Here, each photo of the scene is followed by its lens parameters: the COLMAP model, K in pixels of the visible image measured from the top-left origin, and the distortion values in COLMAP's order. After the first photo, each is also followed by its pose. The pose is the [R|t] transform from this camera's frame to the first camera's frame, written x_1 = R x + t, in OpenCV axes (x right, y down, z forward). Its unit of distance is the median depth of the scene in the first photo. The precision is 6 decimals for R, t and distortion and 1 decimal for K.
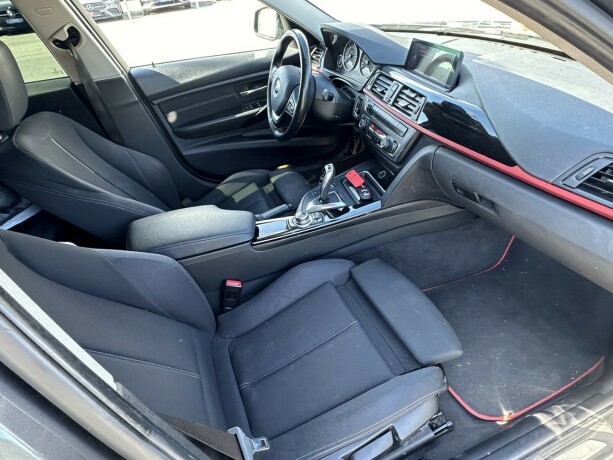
lens RADIAL K [[368.0, 0, 306.5], [0, 368.0, 258.1], [0, 0, 1]] dist [-0.001557, 0.000436]
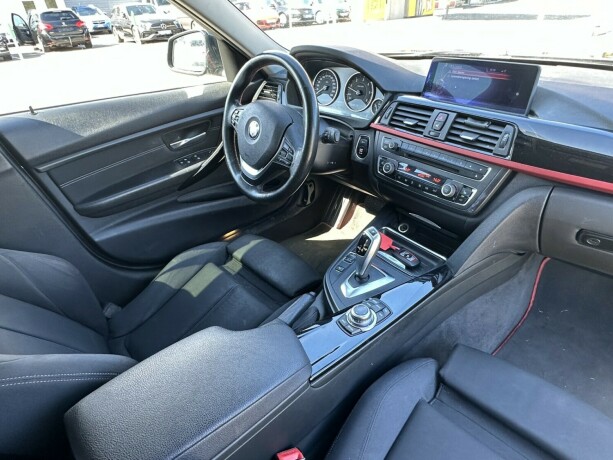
lens RADIAL K [[368.0, 0, 306.5], [0, 368.0, 258.1], [0, 0, 1]] dist [-0.001557, 0.000436]
pose [[0.929089, -0.178277, 0.324054, -0.223989], [0.212716, 0.974319, -0.073856, -0.135590], [-0.302565, 0.137550, 0.943151, 0.300272]]
